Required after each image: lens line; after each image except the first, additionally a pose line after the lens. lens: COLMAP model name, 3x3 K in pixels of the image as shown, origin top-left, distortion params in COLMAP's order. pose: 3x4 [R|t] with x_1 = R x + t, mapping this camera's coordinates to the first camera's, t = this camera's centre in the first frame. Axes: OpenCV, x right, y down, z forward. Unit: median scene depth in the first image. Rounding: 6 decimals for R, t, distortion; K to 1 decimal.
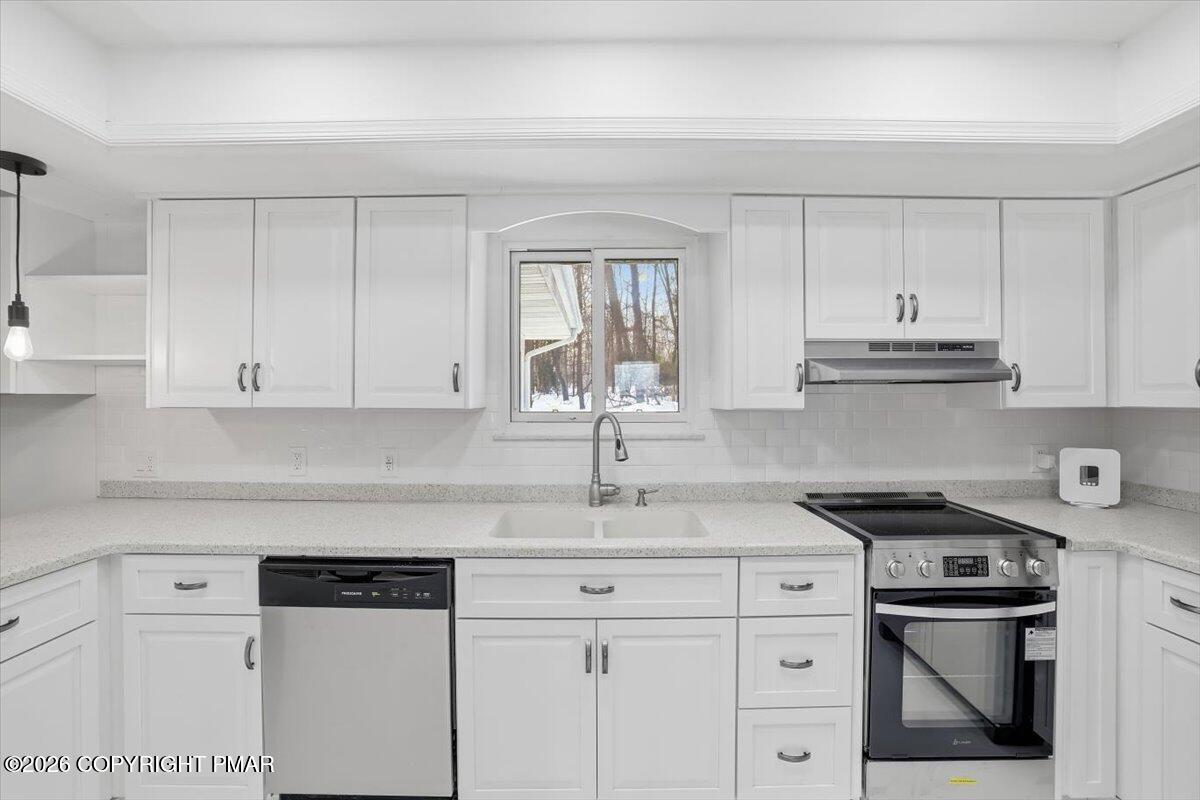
lens RADIAL K [[513.9, 0, 606.8], [0, 513.9, 397.1], [0, 0, 1]] dist [-0.035332, 0.004013]
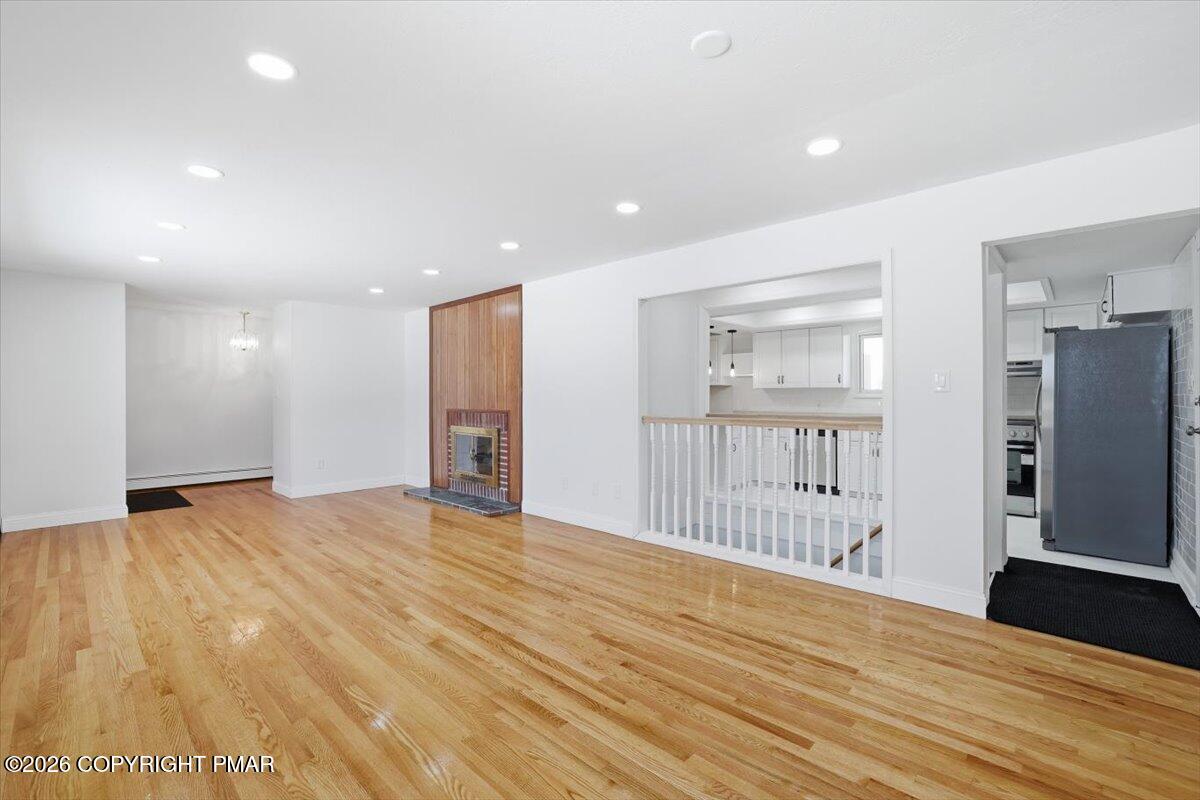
lens RADIAL K [[513.9, 0, 598.9], [0, 513.9, 396.7], [0, 0, 1]] dist [-0.035332, 0.004013]
pose [[0.719876, 0.001570, -0.694101, 0.928490], [0.001113, 0.999994, 0.003416, 0.071427], [0.694101, -0.003232, 0.719870, -2.607354]]
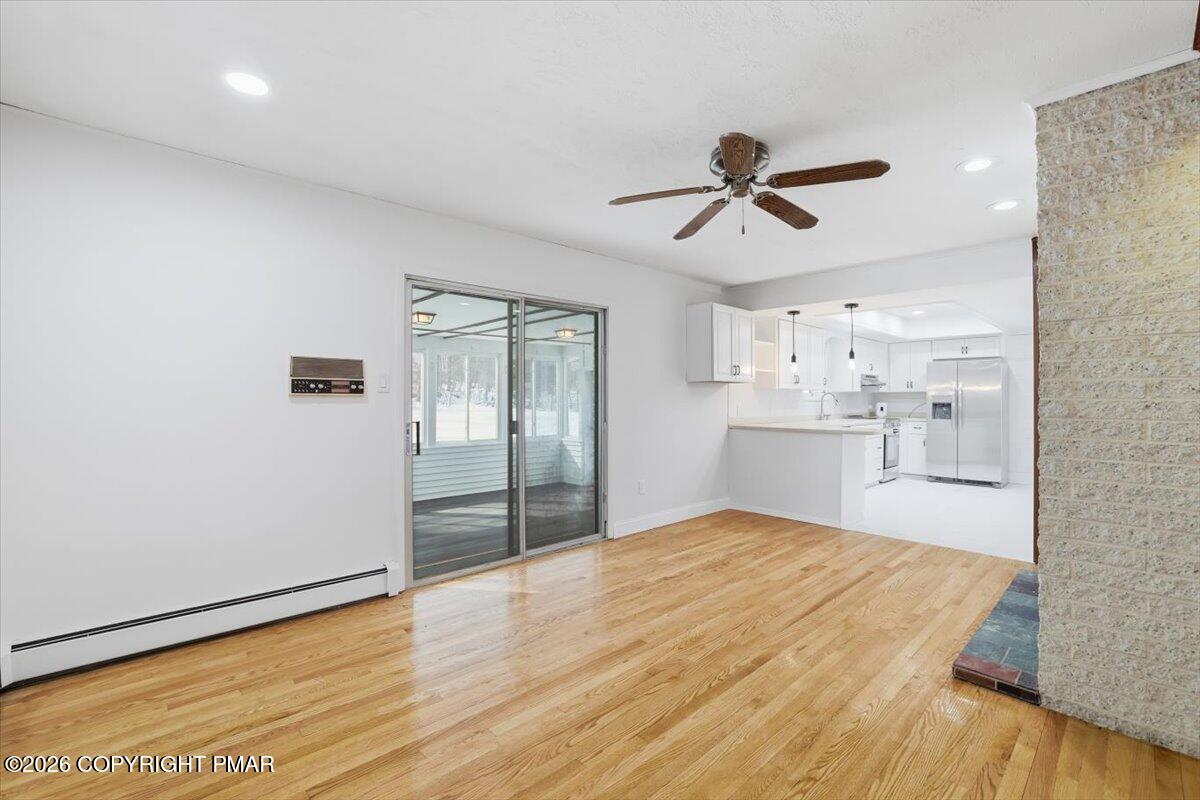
lens RADIAL K [[513.9, 0, 594.4], [0, 513.9, 388.8], [0, 0, 1]] dist [-0.035332, 0.004013]
pose [[0.741116, 0.016996, 0.671162, -3.763093], [-0.004500, 0.999783, -0.020349, 0.089648], [-0.671362, 0.012061, 0.741031, -0.528354]]
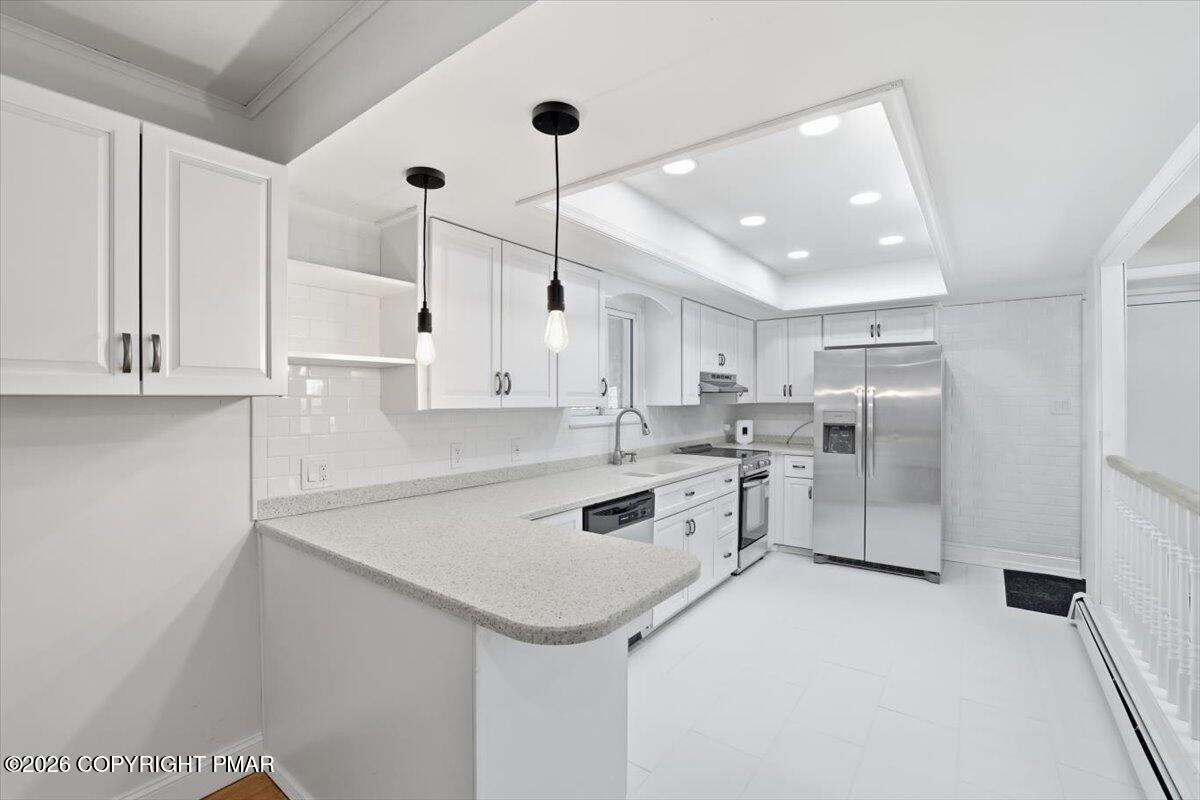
lens RADIAL K [[513.9, 0, 592.5], [0, 513.9, 403.4], [0, 0, 1]] dist [-0.035332, 0.004013]
pose [[0.617913, -0.007534, 0.786210, -1.545501], [0.003611, 0.999971, 0.006744, 0.001726], [-0.786238, -0.001329, 0.617922, 0.042092]]
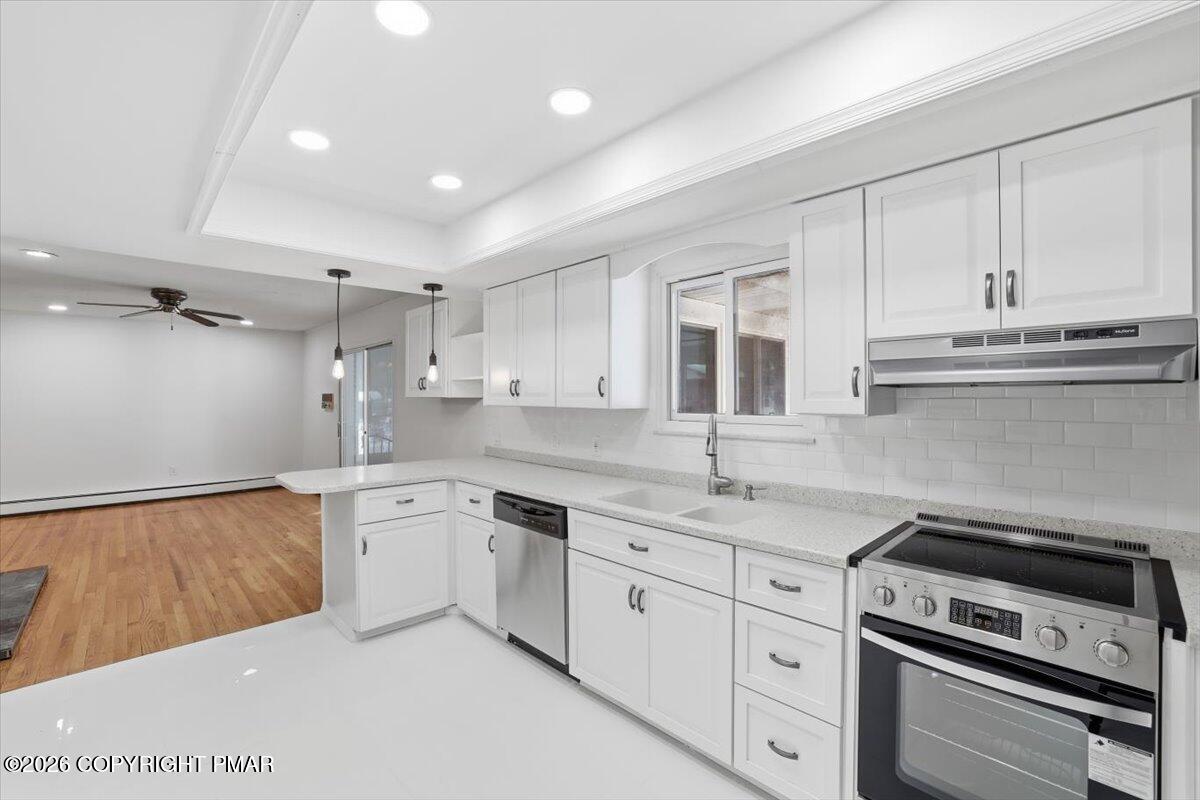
lens RADIAL K [[513.9, 0, 597.7], [0, 513.9, 400.6], [0, 0, 1]] dist [-0.035332, 0.004013]
pose [[0.689982, 0.005264, -0.723807, 0.713328], [-0.002075, 0.999984, 0.005294, -0.006565], [0.723823, -0.002151, 0.689982, 0.014184]]
